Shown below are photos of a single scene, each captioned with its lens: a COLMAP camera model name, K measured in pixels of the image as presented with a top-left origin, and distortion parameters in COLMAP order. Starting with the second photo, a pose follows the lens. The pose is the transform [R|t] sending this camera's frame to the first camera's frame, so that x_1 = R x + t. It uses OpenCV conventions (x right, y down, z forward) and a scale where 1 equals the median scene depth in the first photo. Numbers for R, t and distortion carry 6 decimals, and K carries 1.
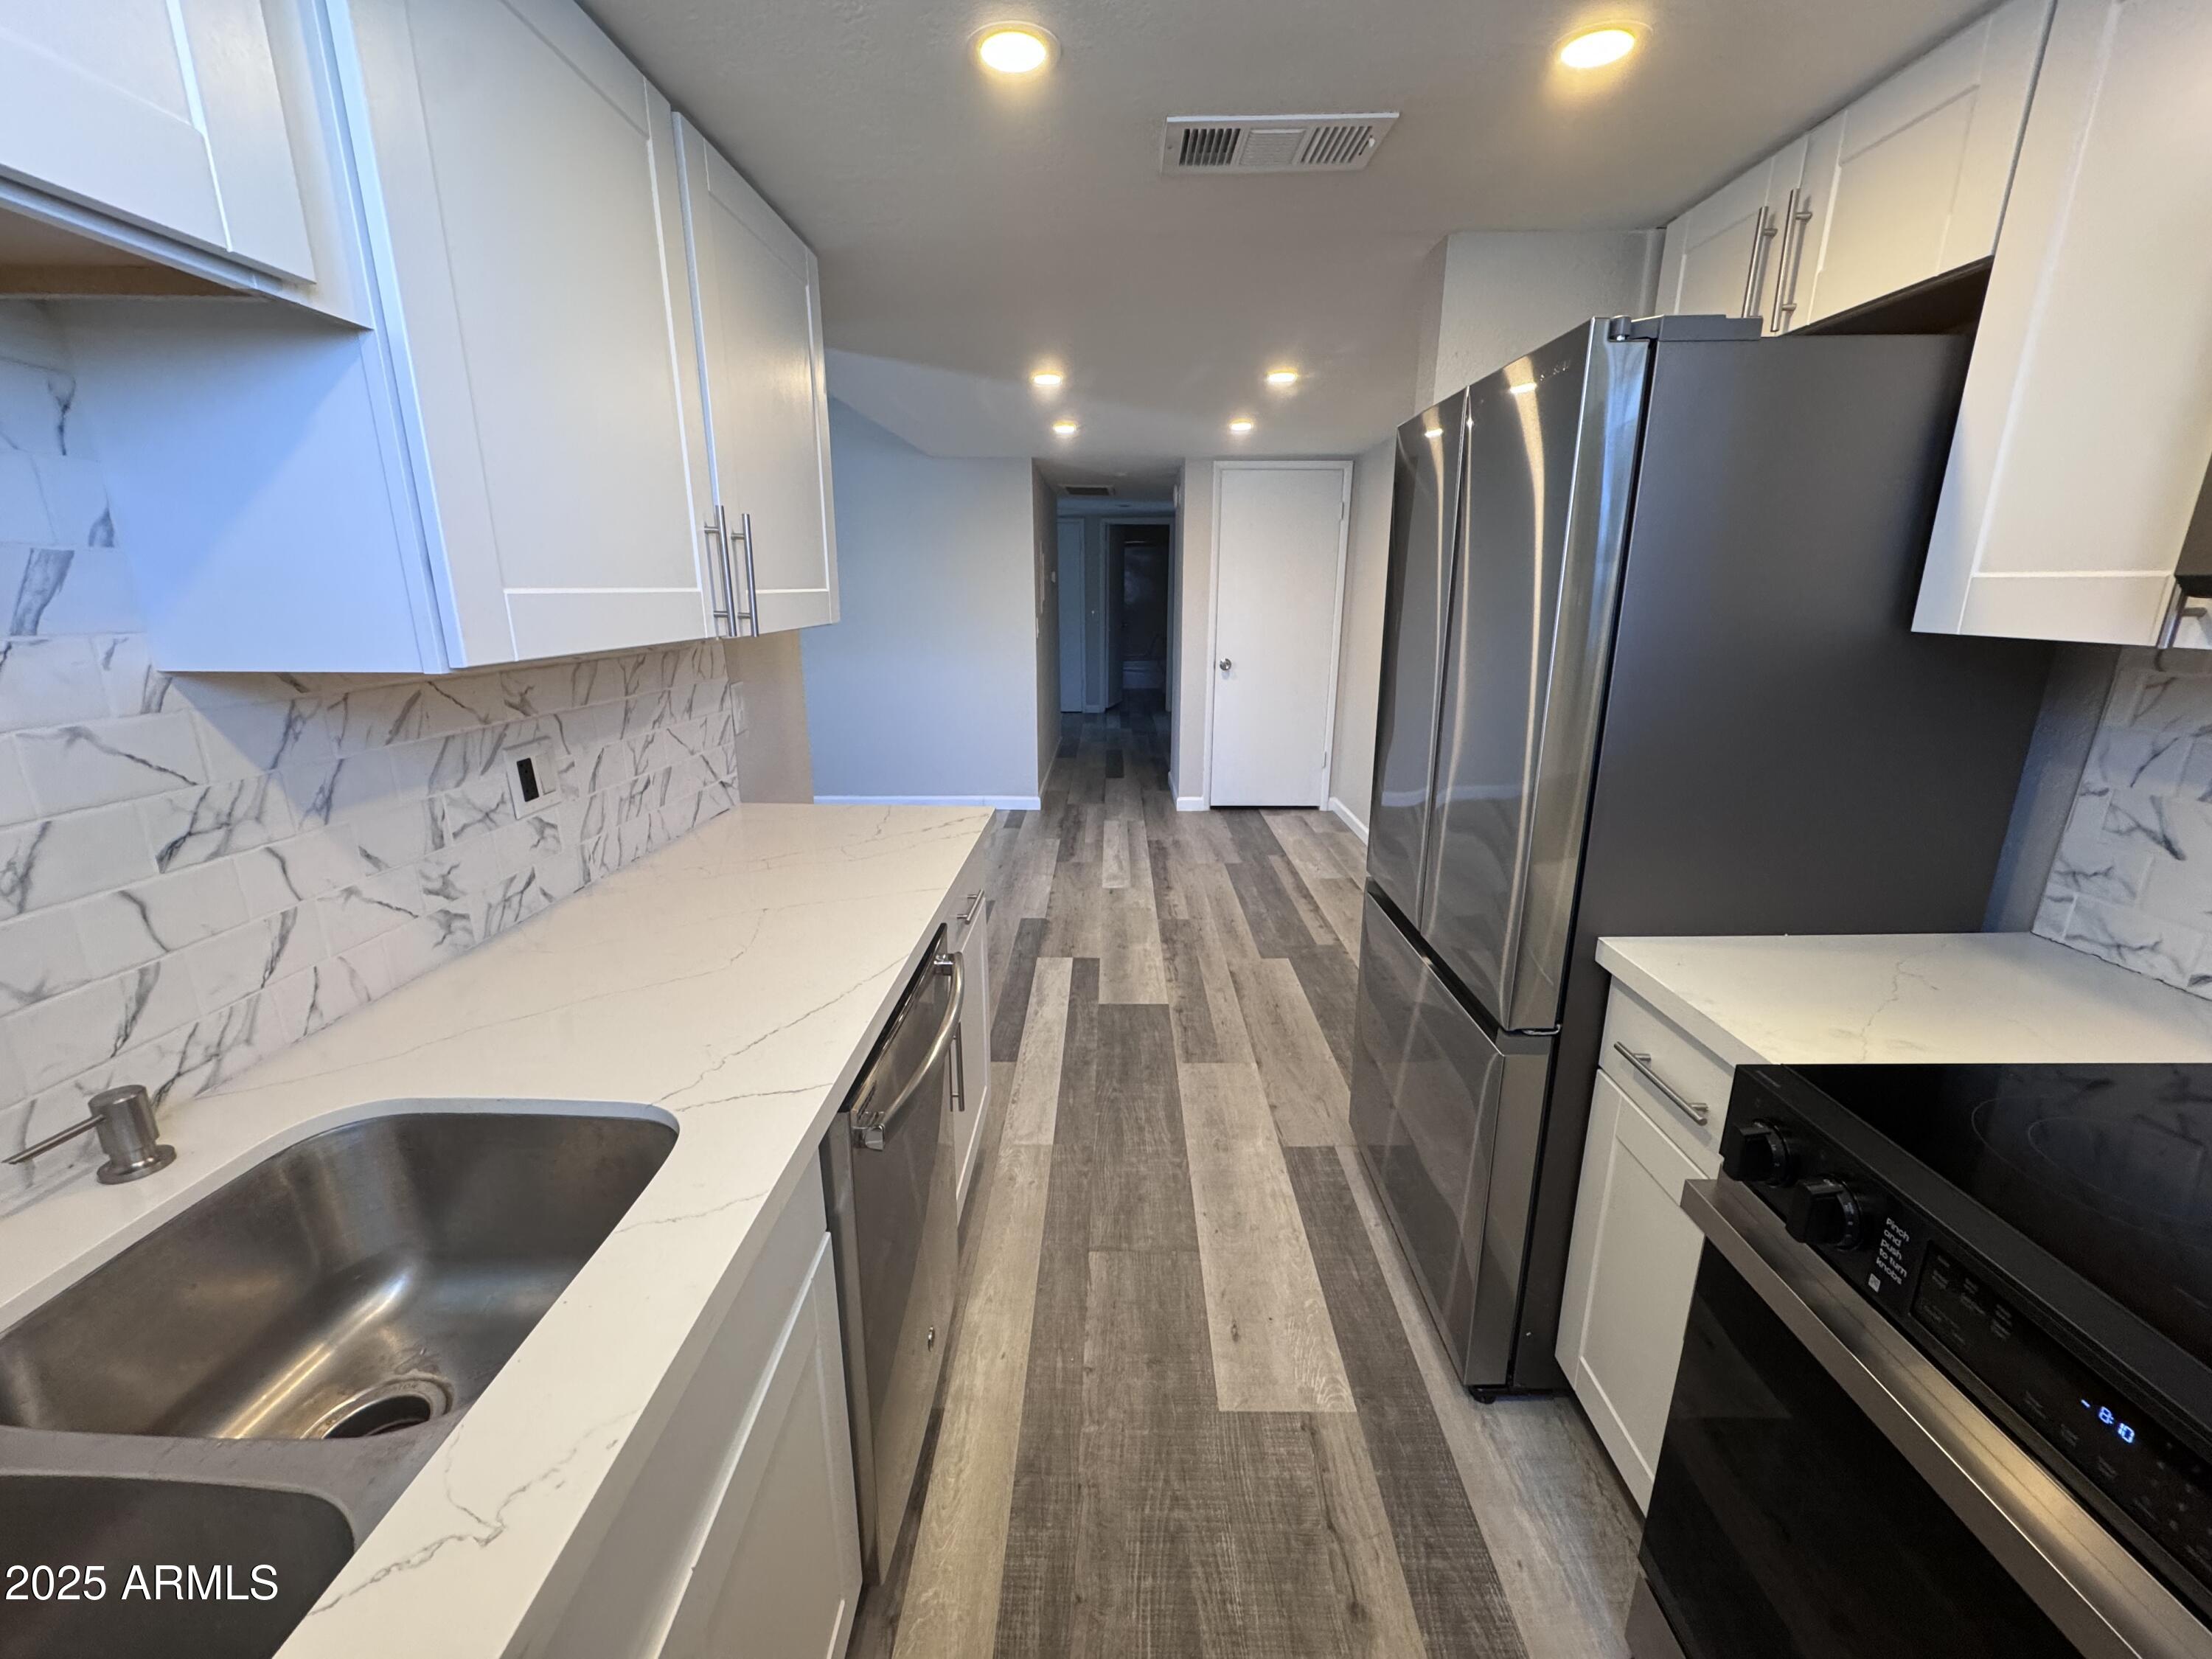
lens RADIAL K [[882.7, 0, 1106.0], [0, 882.7, 829.5], [0, 0, 1]] dist [-0.002160, 0.000066]
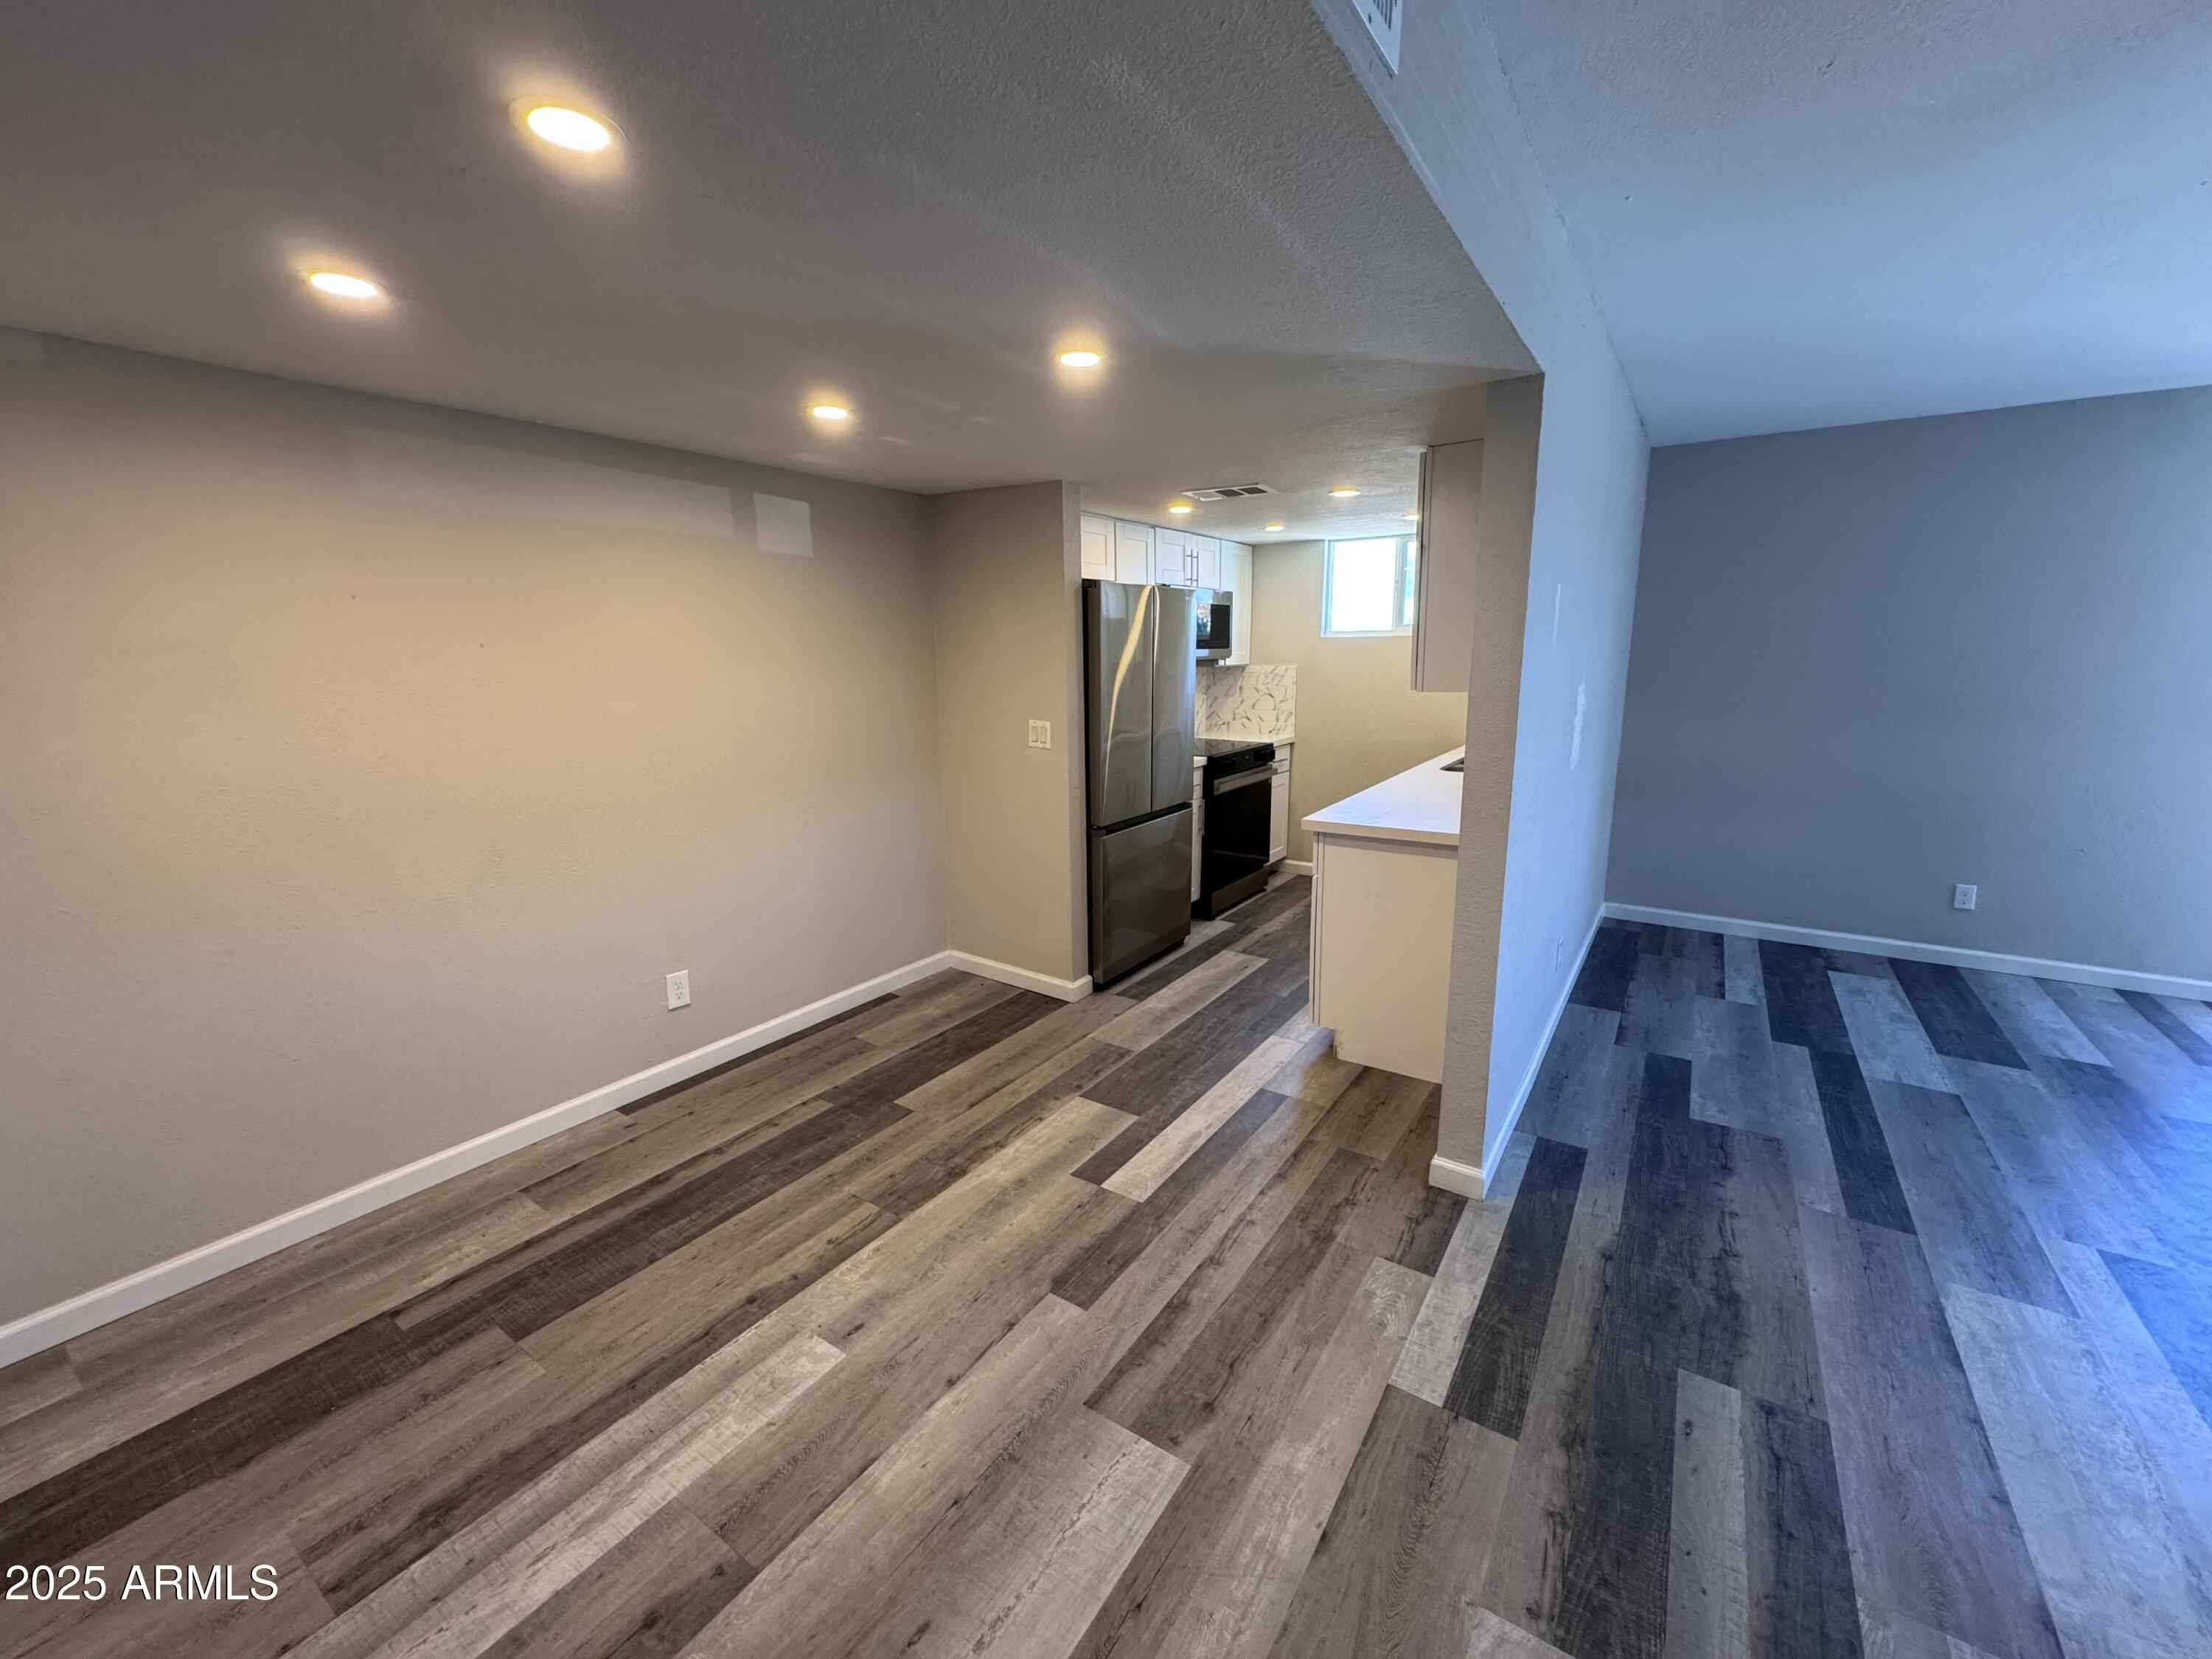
lens RADIAL K [[882.7, 0, 1106.0], [0, 882.7, 829.5], [0, 0, 1]] dist [-0.002160, 0.000066]
pose [[-0.834488, -0.100755, 0.541736, -0.593304], [0.160376, 0.896168, 0.413717, -0.606896], [-0.527171, 0.432123, -0.731683, 2.073591]]
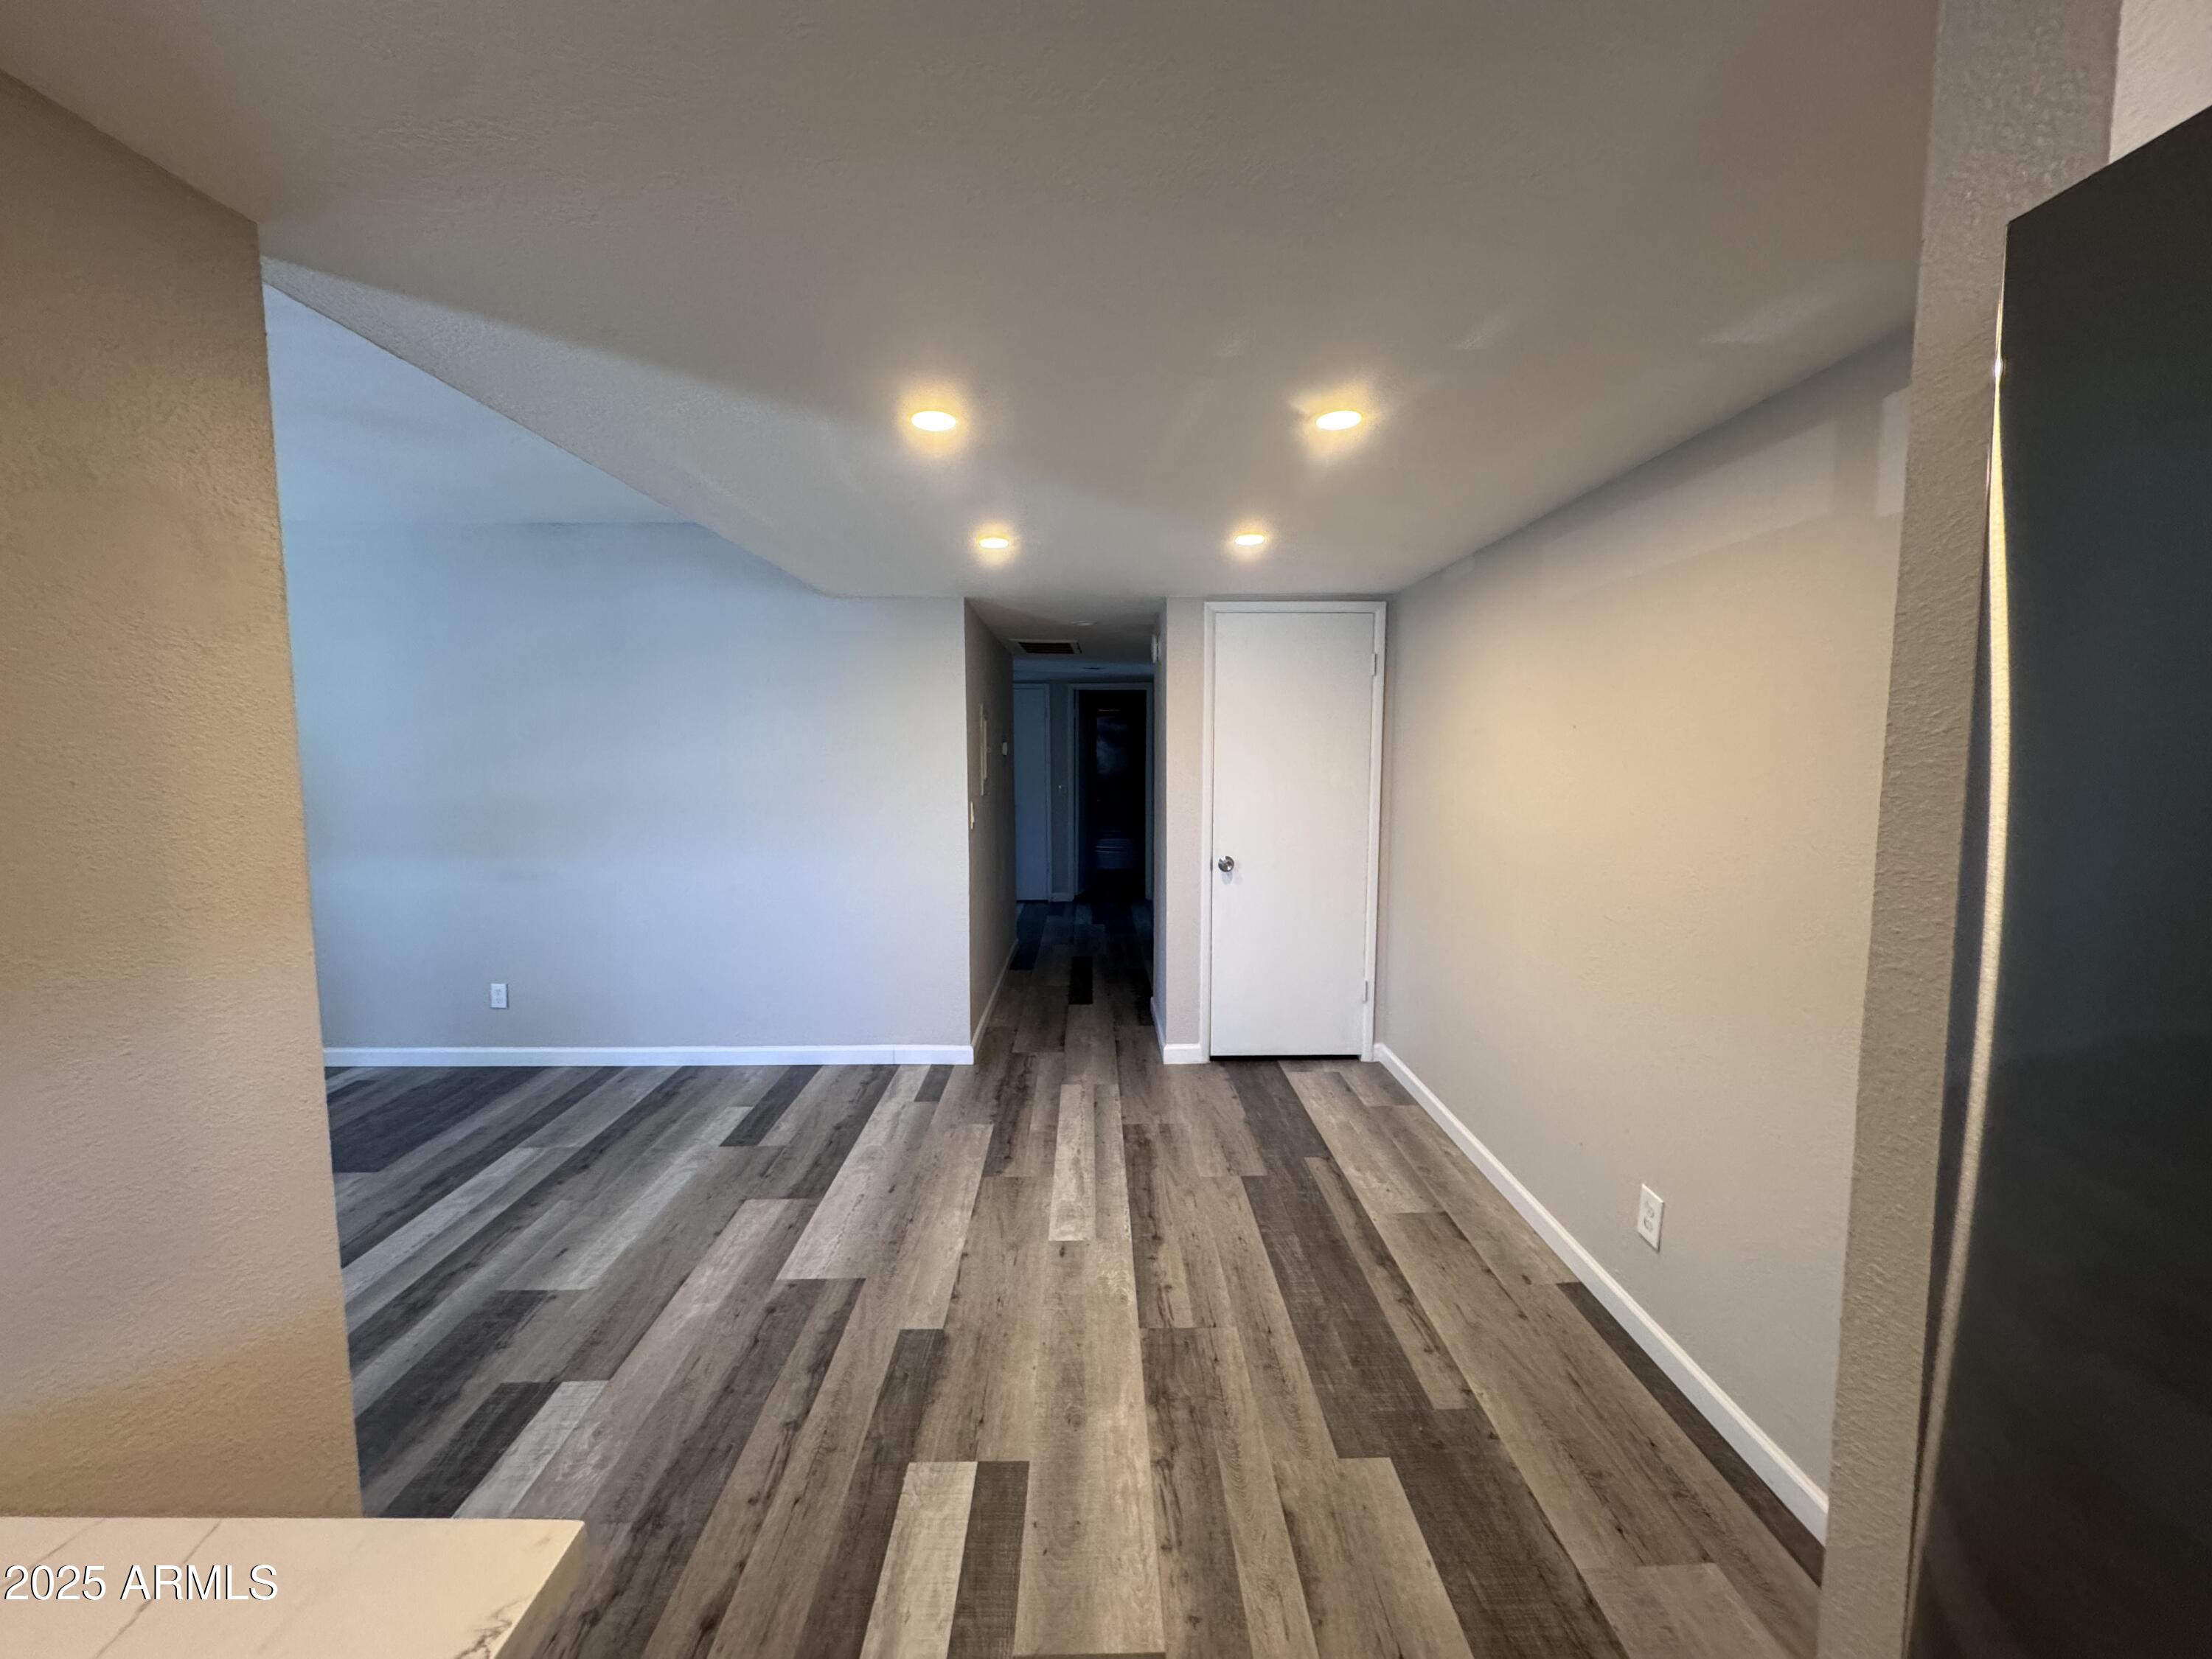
lens RADIAL K [[882.7, 0, 1106.0], [0, 882.7, 829.5], [0, 0, 1]] dist [-0.002160, 0.000066]
pose [[0.999713, -0.003022, 0.023781, 0.040004], [0.007334, 0.983011, -0.183398, -0.185558], [-0.022823, 0.183520, 0.982751, 0.624477]]
